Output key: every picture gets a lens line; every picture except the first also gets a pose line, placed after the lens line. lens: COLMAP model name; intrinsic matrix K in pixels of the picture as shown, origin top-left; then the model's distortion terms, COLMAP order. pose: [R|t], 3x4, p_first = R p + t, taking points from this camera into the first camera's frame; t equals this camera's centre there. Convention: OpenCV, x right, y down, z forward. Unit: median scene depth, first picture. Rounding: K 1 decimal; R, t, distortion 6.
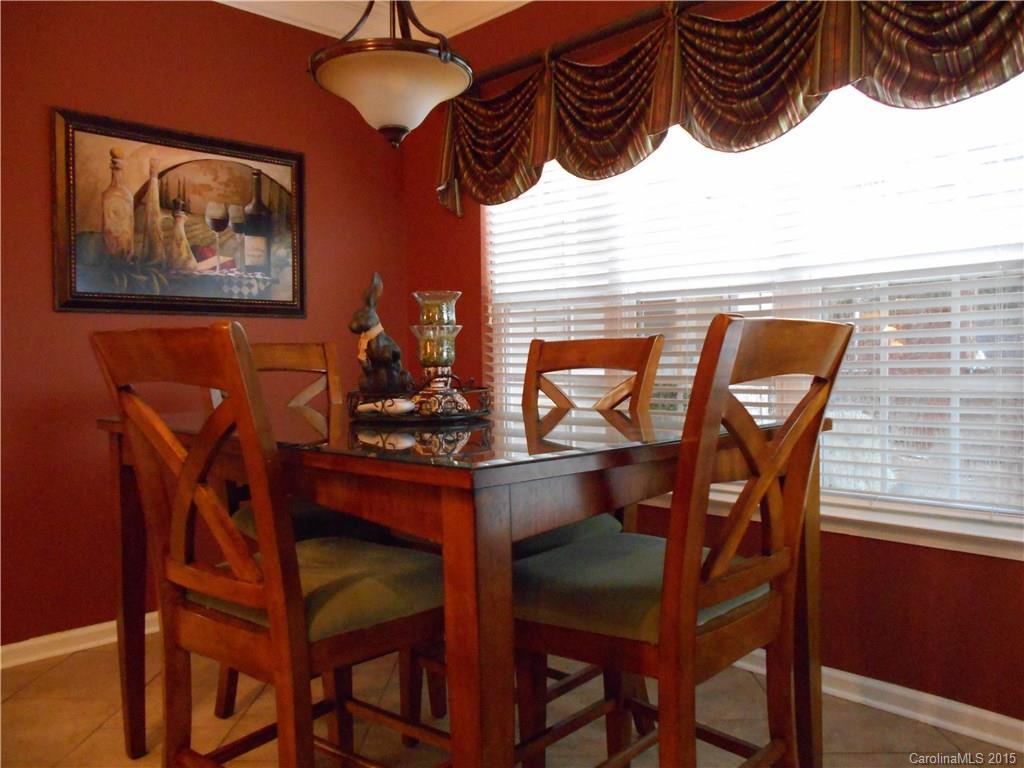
lens RADIAL K [[790.0, 0, 512.0], [0, 790.0, 384.0], [0, 0, 1]] dist [-0.000934, 0.000411]
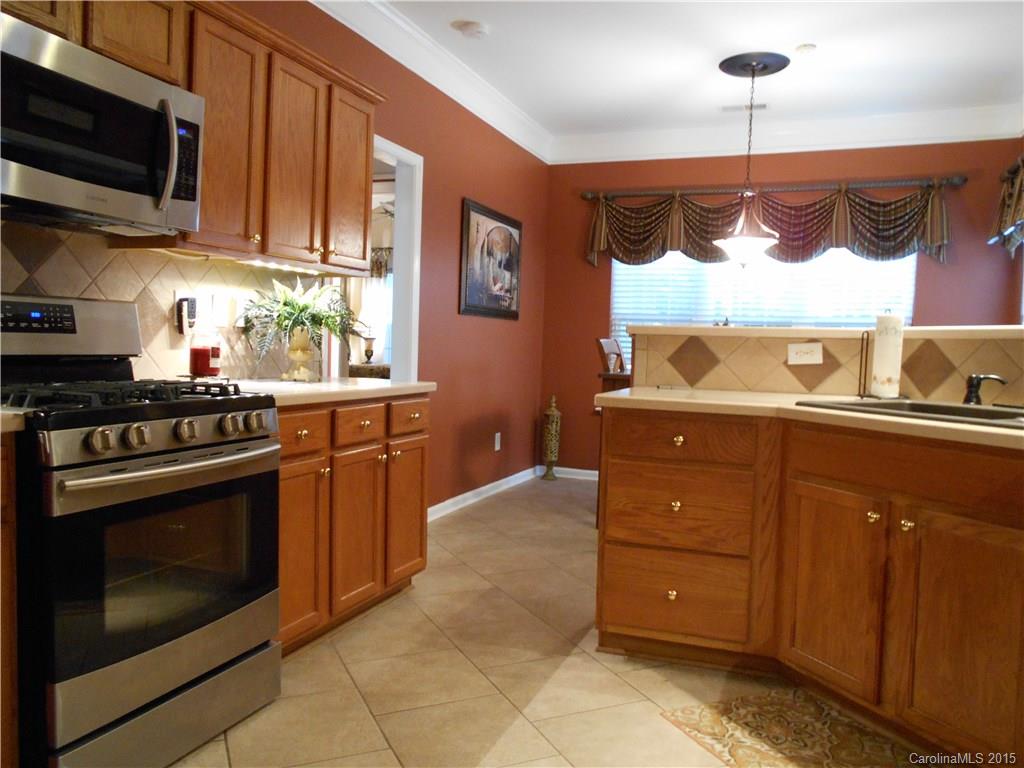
lens RADIAL K [[790.0, 0, 512.0], [0, 790.0, 384.0], [0, 0, 1]] dist [-0.000934, 0.000411]
pose [[0.904260, 0.017349, 0.426630, -1.135844], [-0.022430, 0.999725, 0.006888, 0.045284], [-0.426393, -0.015798, 0.904400, -0.585449]]
